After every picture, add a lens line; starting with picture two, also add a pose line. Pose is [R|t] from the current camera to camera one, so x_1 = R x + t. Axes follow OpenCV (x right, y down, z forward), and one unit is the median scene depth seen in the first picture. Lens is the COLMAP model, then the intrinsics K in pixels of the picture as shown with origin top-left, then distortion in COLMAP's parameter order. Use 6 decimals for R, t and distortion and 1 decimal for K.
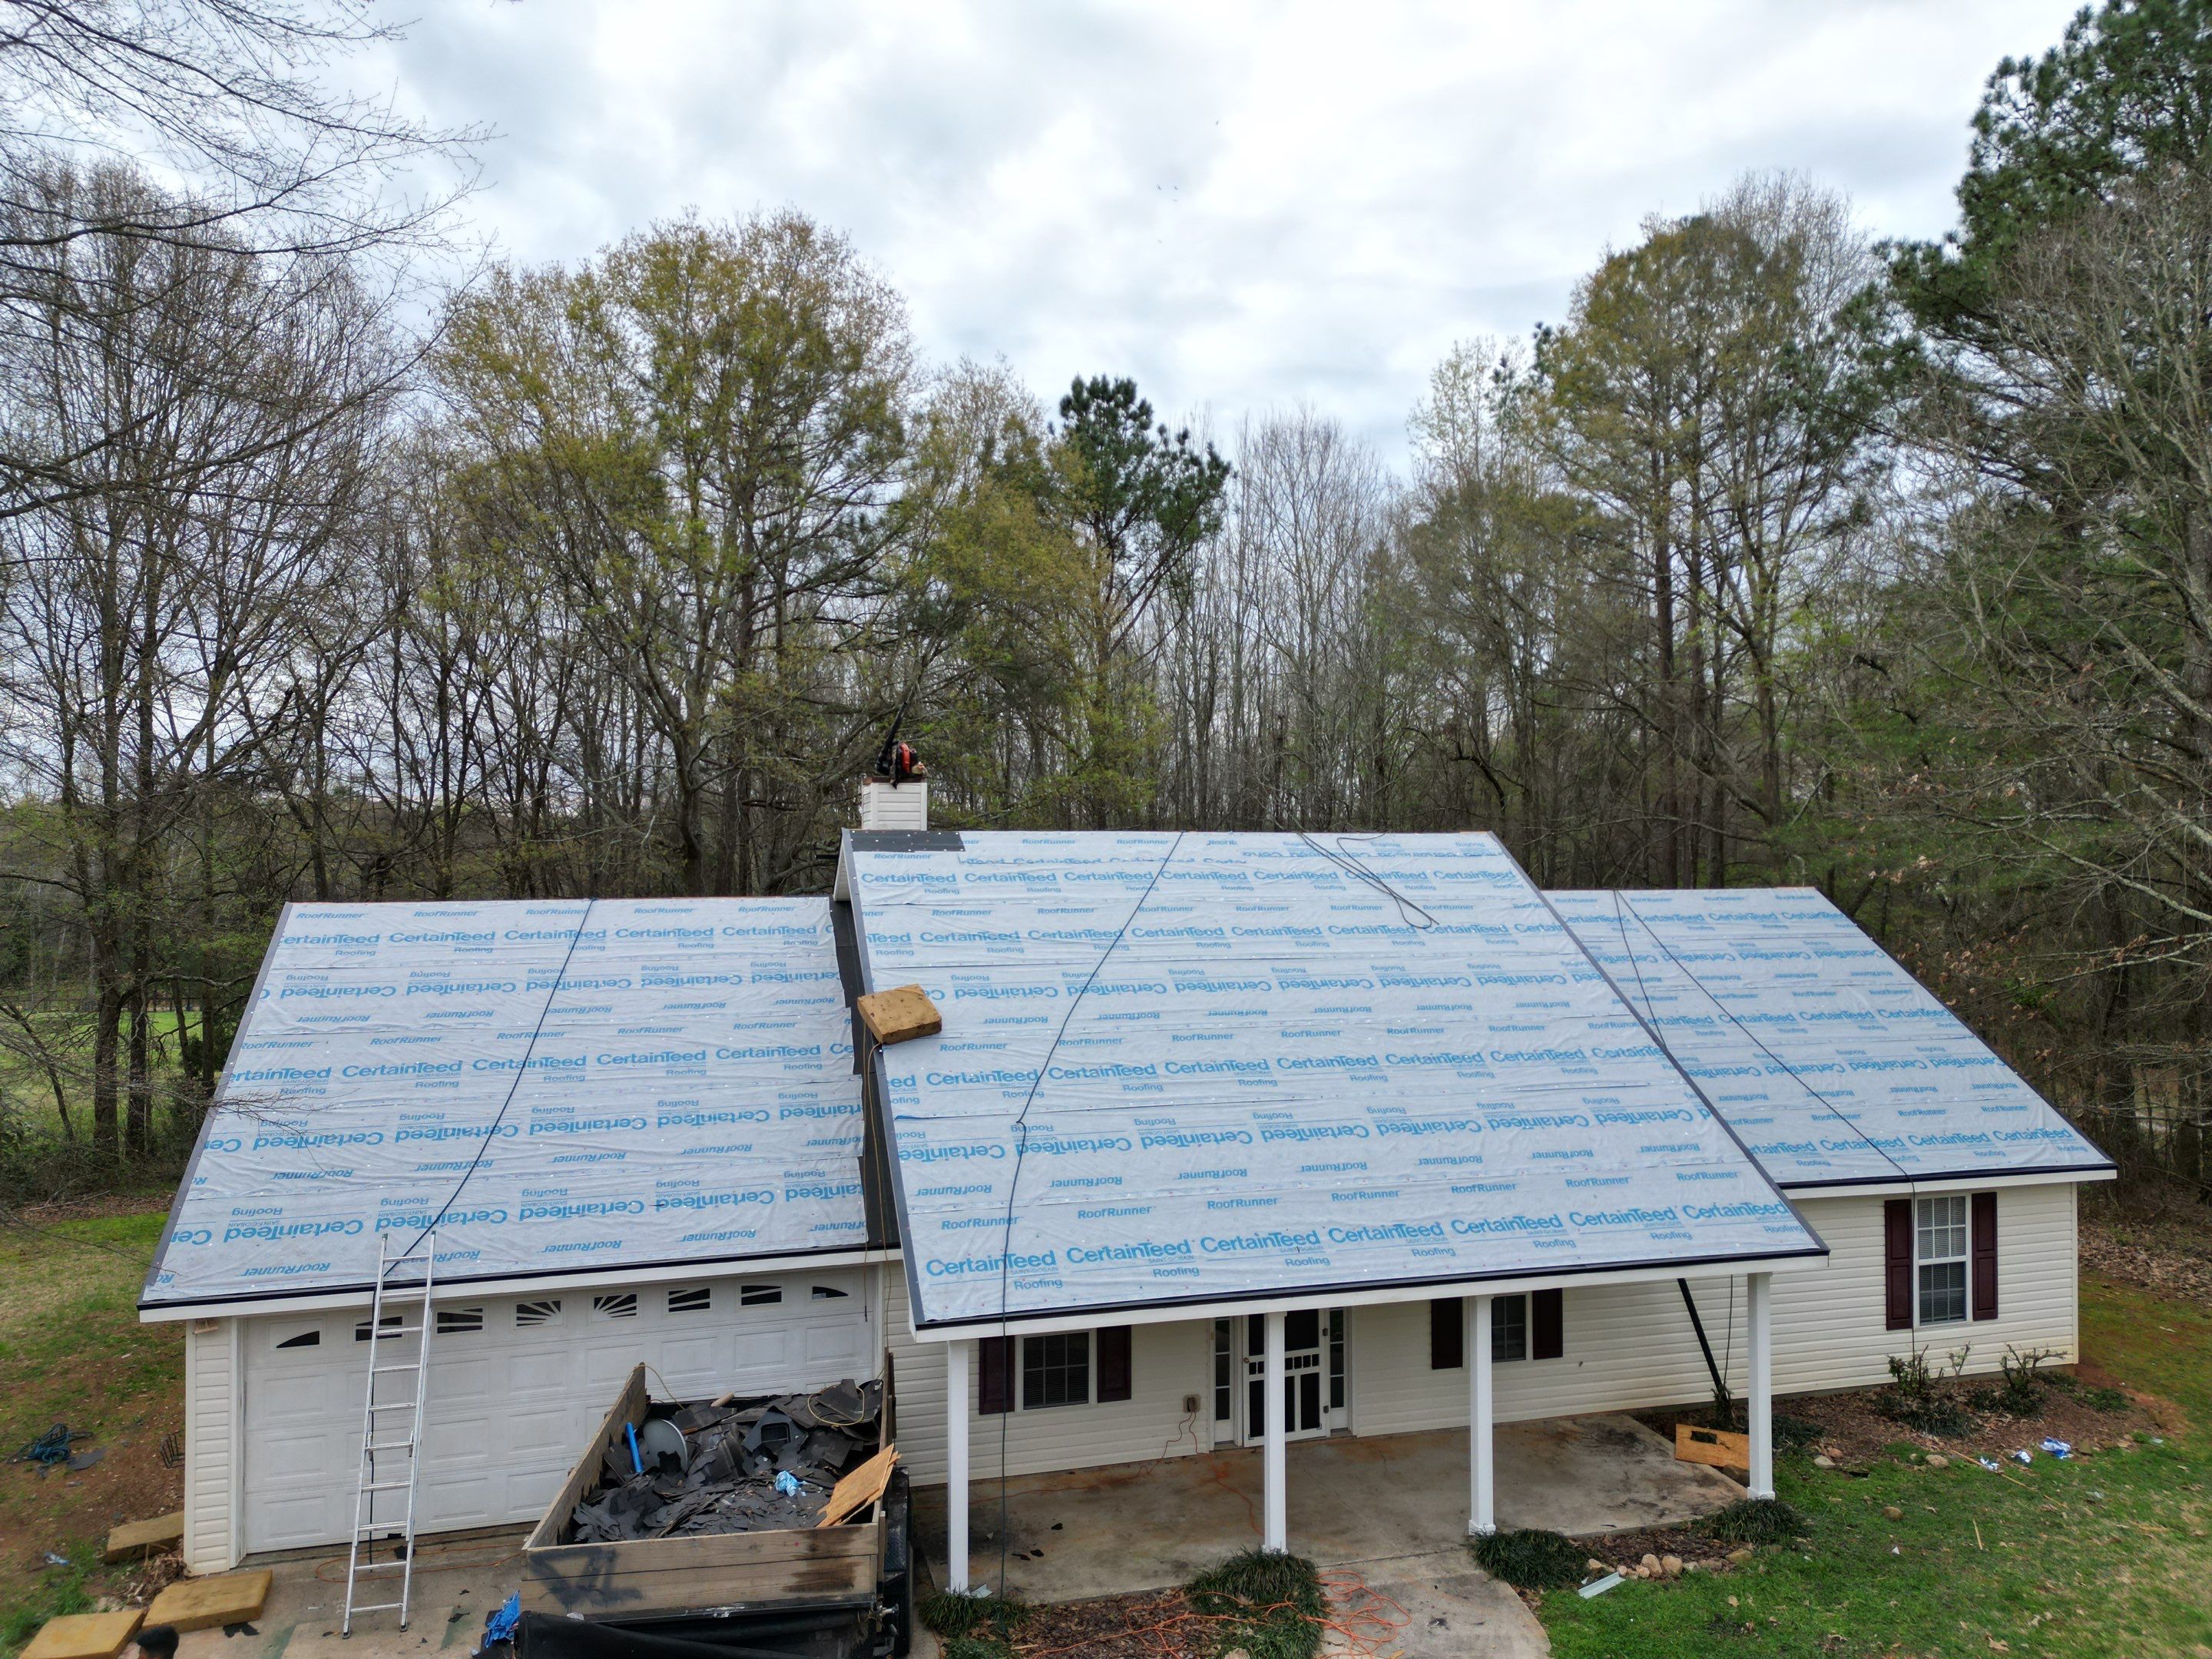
lens RADIAL K [[1601.0, 0, 1149.6], [0, 1601.0, 822.0], [0, 0, 1]] dist [0.101777, -0.105937]
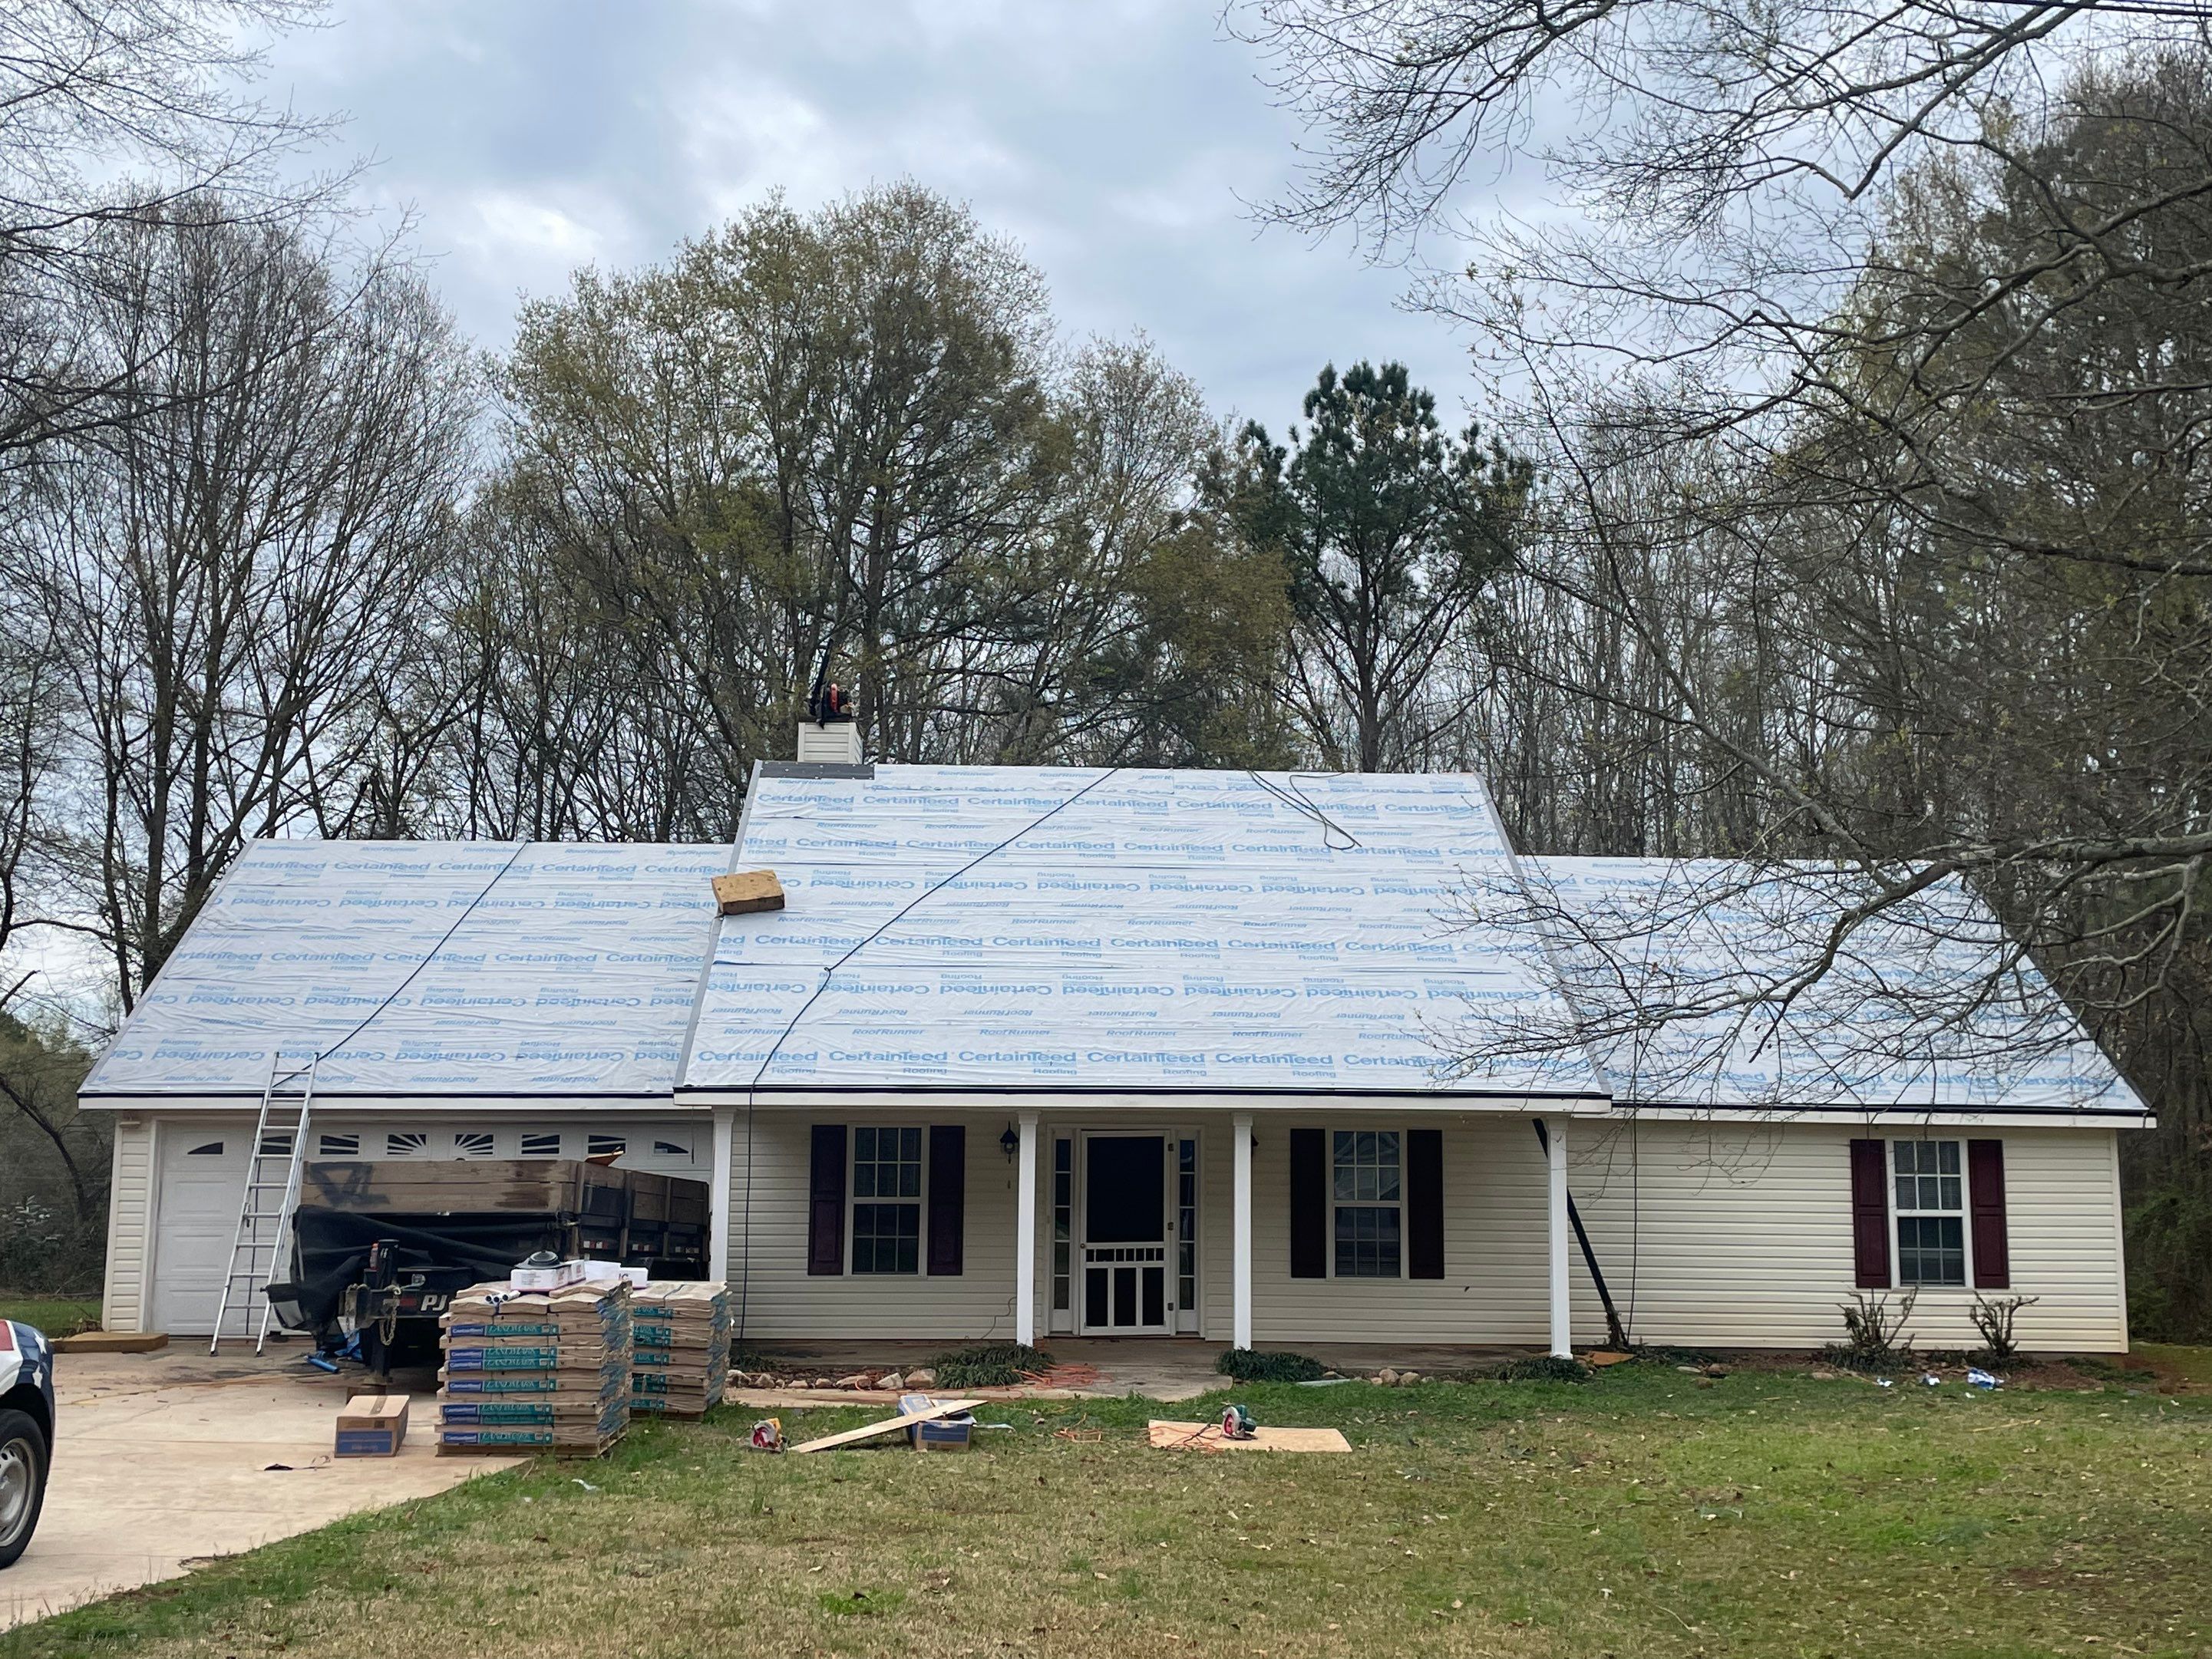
lens RADIAL K [[2538.3, 0, 1114.7], [0, 2538.3, 776.9], [0, 0, 1]] dist [0.239096, -0.663832]
pose [[0.971775, -0.027443, -0.234308, 0.391537], [-0.003958, 0.991174, -0.132507, 0.221649], [0.235876, 0.129694, 0.963090, -0.463125]]
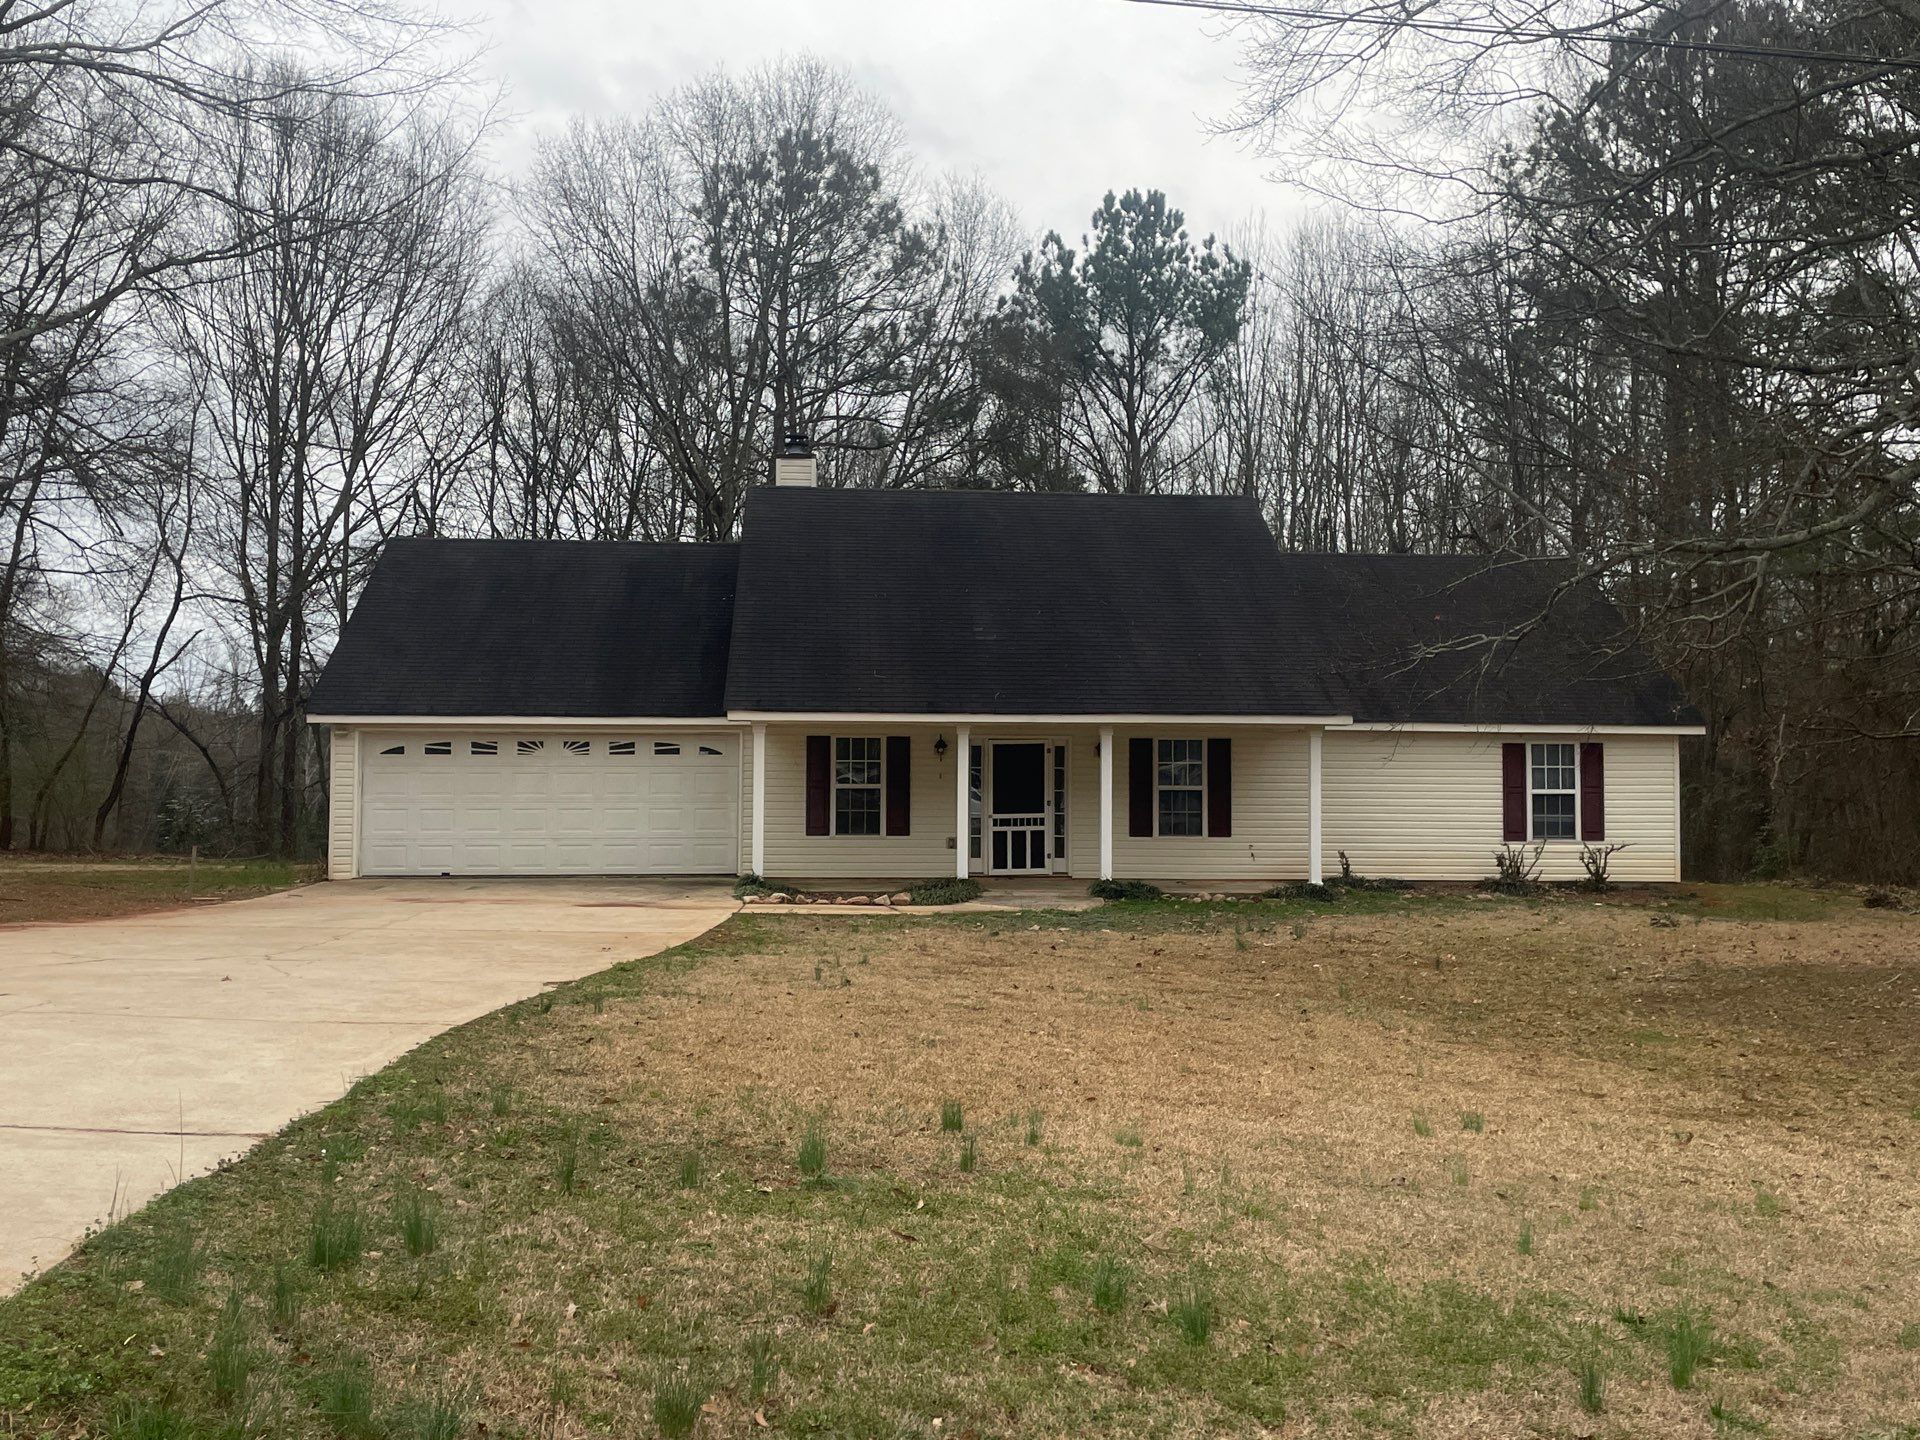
lens RADIAL K [[1882.4, 0, 987.6], [0, 1882.4, 680.4], [0, 0, 1]] dist [0.112010, -0.195979]
pose [[0.981052, -0.001430, -0.193739, 0.334534], [-0.005055, 0.999444, -0.032971, 0.231037], [0.193678, 0.033326, 0.980499, -0.579619]]
